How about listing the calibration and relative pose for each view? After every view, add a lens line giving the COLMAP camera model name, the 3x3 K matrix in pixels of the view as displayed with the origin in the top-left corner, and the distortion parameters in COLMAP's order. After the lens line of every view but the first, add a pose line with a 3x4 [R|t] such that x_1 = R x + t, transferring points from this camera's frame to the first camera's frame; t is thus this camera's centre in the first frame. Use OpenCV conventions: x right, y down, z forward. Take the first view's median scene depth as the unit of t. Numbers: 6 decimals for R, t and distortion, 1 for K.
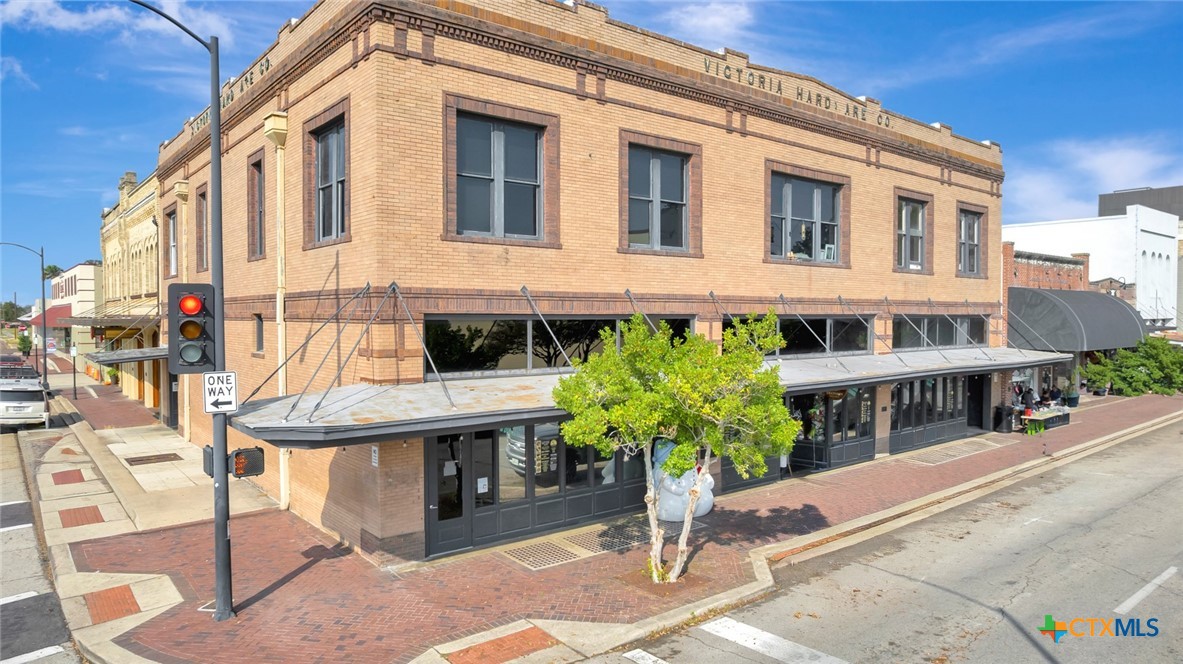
lens RADIAL K [[761.2, 0, 591.5], [0, 761.2, 332.0], [0, 0, 1]] dist [-0.037661, 0.003449]
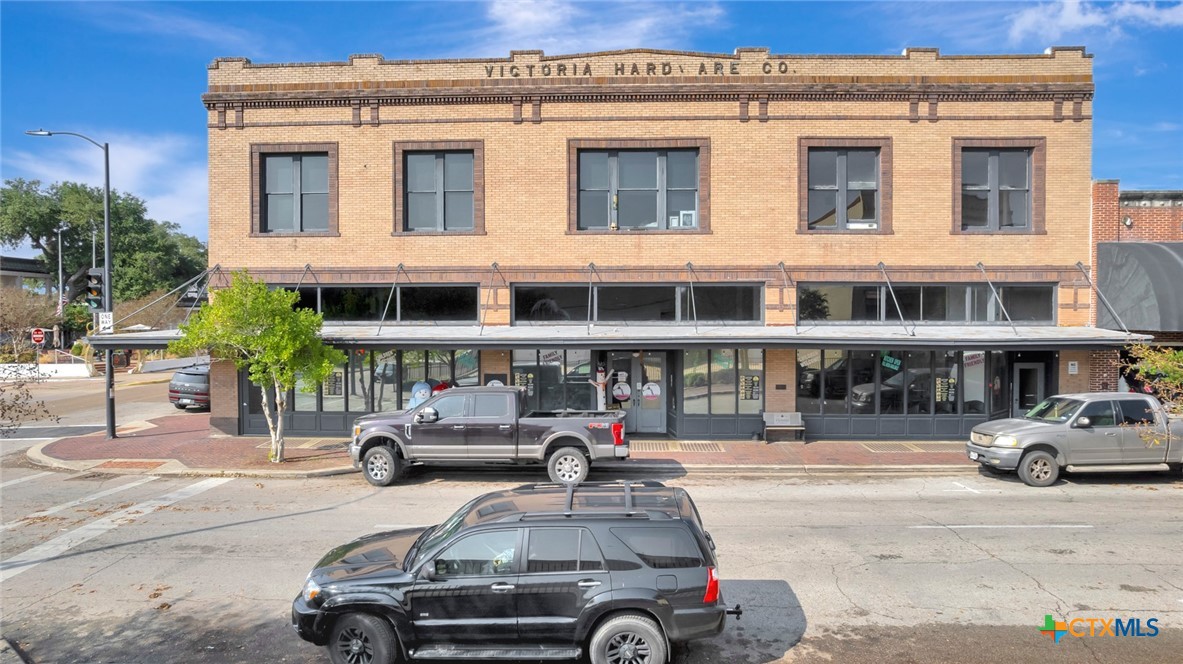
lens RADIAL K [[761.2, 0, 591.5], [0, 761.2, 332.0], [0, 0, 1]] dist [-0.037661, 0.003449]
pose [[0.744294, 0.013010, -0.667725, 0.971561], [-0.014768, 0.999886, 0.003020, 0.043757], [0.667688, 0.007613, 0.744402, 0.210782]]
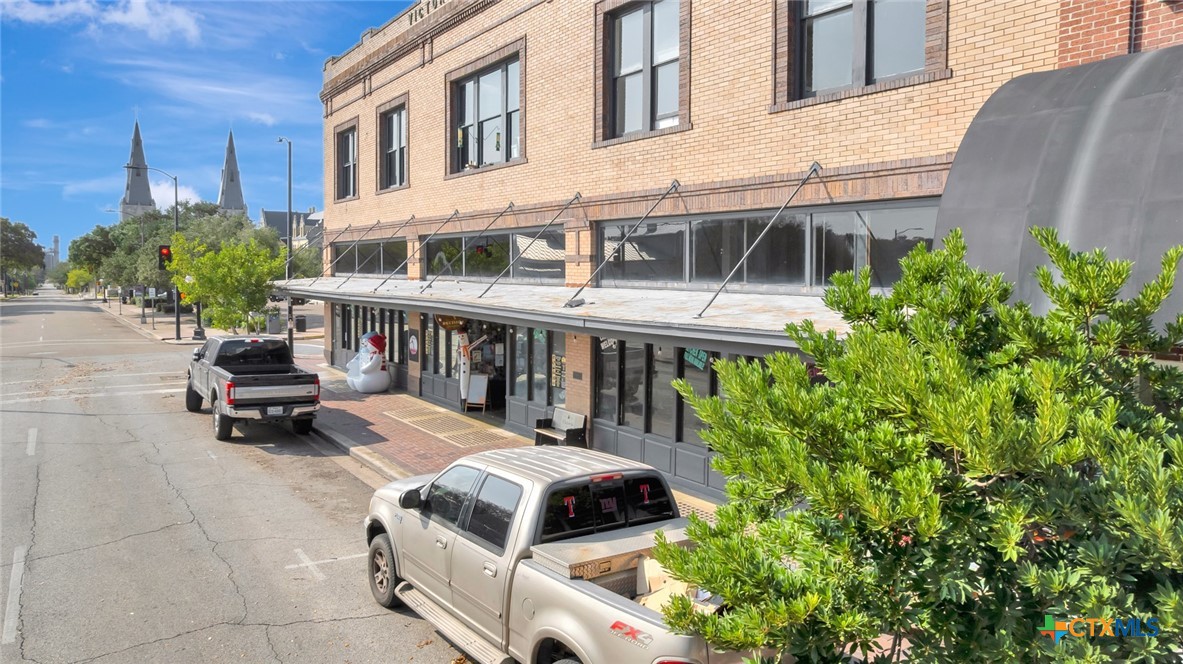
lens RADIAL K [[761.2, 0, 591.5], [0, 761.2, 332.0], [0, 0, 1]] dist [-0.037661, 0.003449]
pose [[-0.058947, 0.073459, -0.995555, 1.194130], [-0.036321, 0.996471, 0.075677, 0.021570], [0.997600, 0.040620, -0.056071, 1.237450]]
